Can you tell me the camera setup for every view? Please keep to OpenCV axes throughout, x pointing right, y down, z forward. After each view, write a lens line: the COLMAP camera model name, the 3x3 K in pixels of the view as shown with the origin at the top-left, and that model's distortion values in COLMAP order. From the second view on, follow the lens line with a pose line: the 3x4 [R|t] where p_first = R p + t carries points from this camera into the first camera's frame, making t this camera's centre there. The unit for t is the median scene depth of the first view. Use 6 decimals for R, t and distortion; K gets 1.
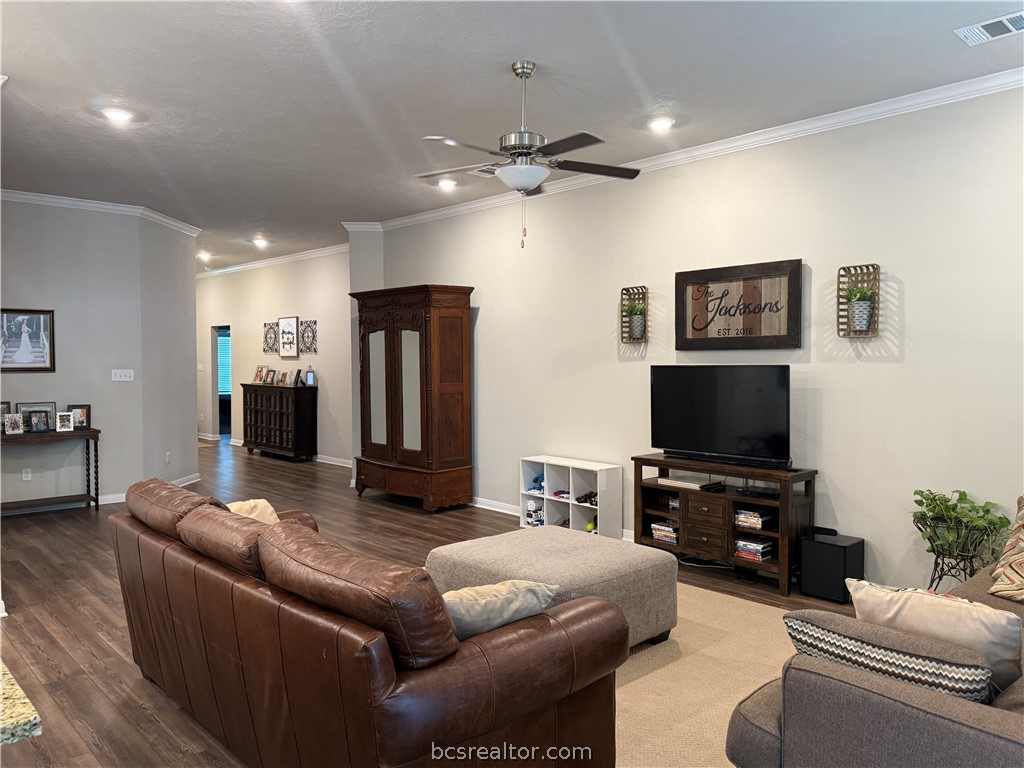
lens RADIAL K [[753.9, 0, 511.7], [0, 753.9, 386.7], [0, 0, 1]] dist [0.084246, -0.108699]
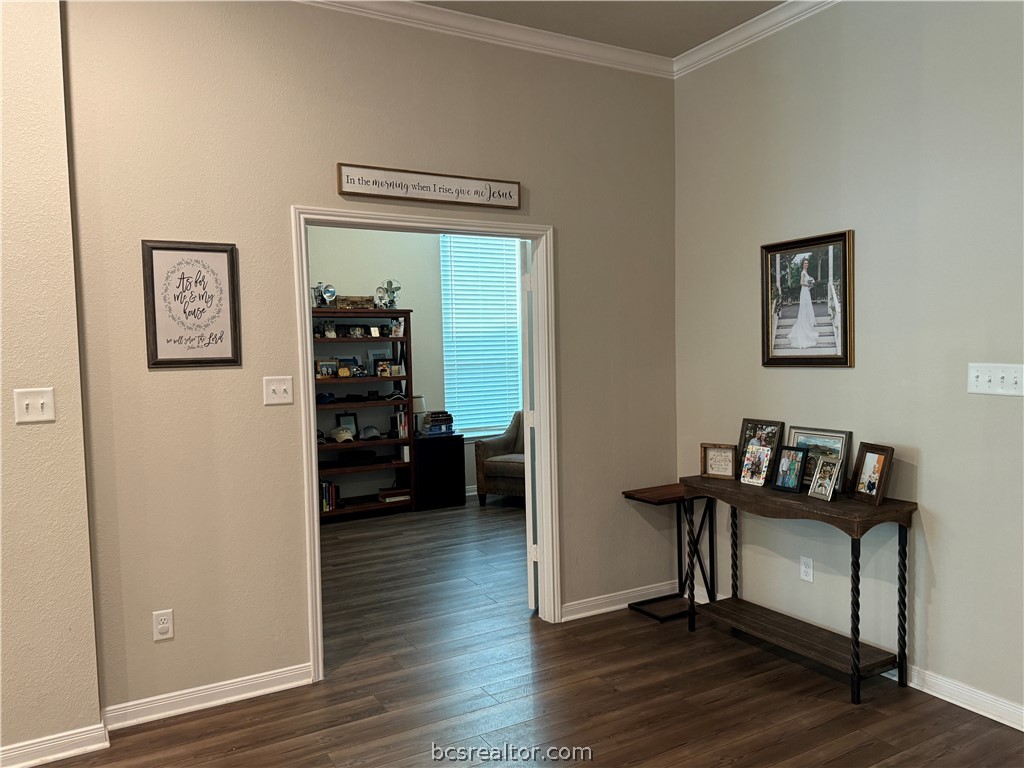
lens RADIAL K [[753.9, 0, 508.2], [0, 753.9, 390.1], [0, 0, 1]] dist [0.084246, -0.108699]
pose [[-0.232977, 0.056287, -0.970852, -0.070735], [-0.011966, 0.998082, 0.060738, -0.020699], [0.972409, 0.025768, -0.231856, 0.614837]]
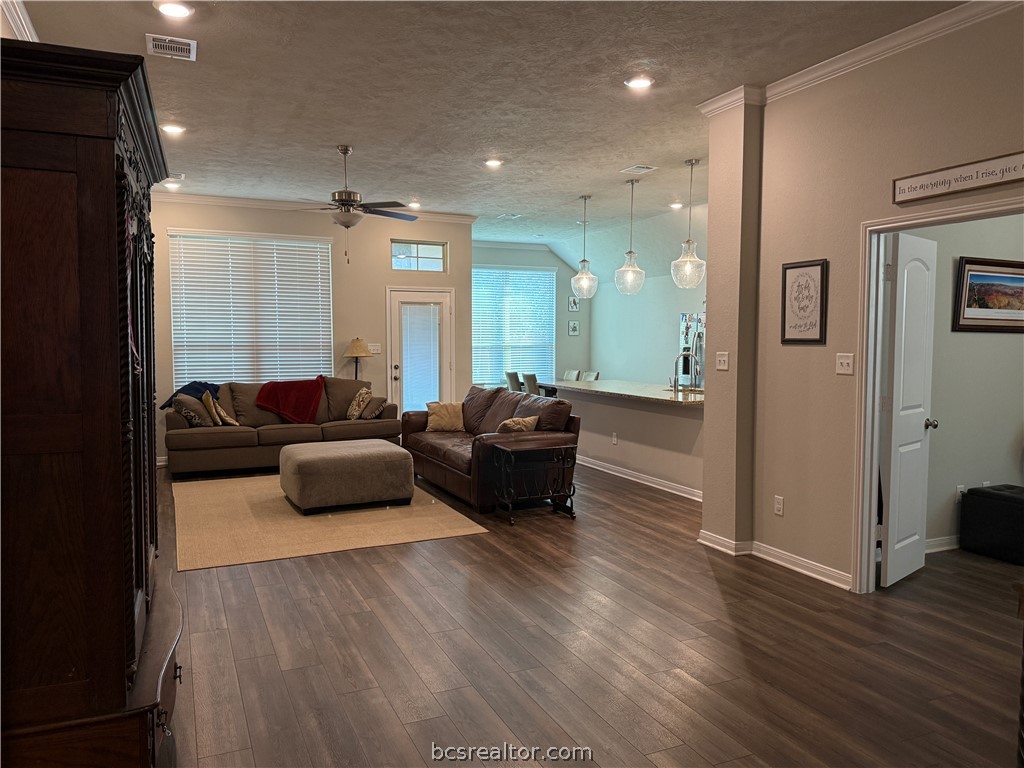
lens RADIAL K [[753.9, 0, 506.6], [0, 753.9, 382.3], [0, 0, 1]] dist [0.084246, -0.108699]
pose [[-0.944968, -0.020251, 0.326537, -0.303298], [0.011054, 0.995537, 0.093728, -0.031294], [-0.326977, 0.092179, -0.940526, 0.894099]]
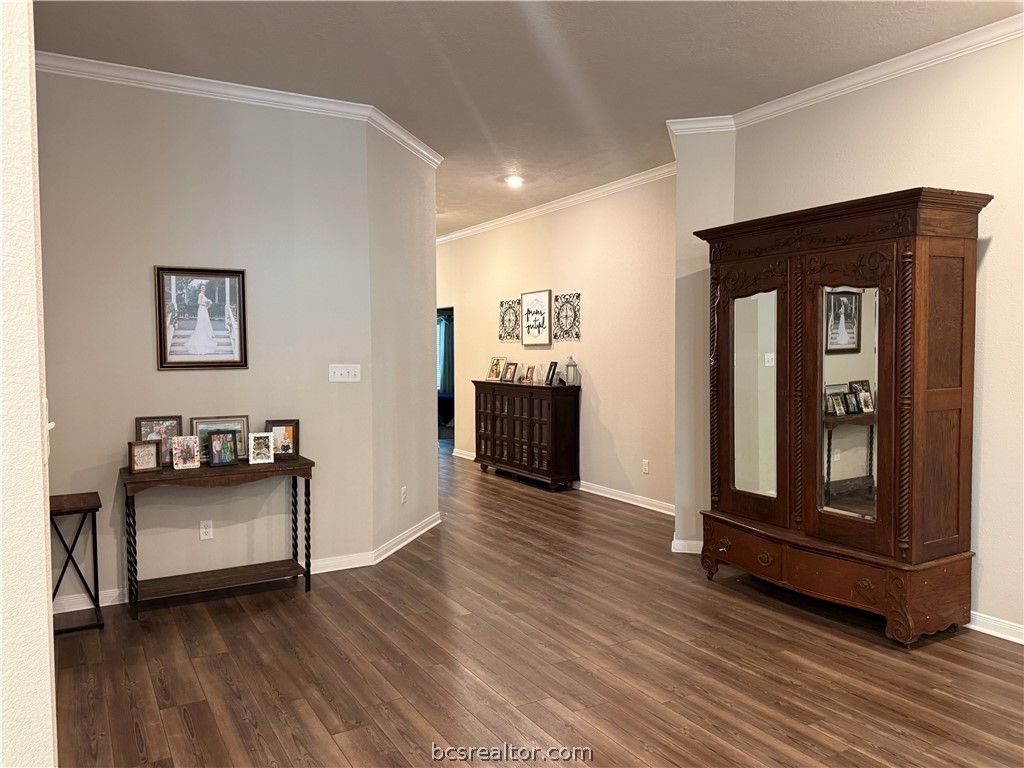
lens RADIAL K [[753.9, 0, 511.3], [0, 753.9, 389.7], [0, 0, 1]] dist [0.084246, -0.108699]
pose [[0.975156, 0.005426, -0.221452, -0.164785], [-0.001809, 0.999862, 0.016532, -0.008285], [0.221511, -0.015721, 0.975031, 0.293907]]
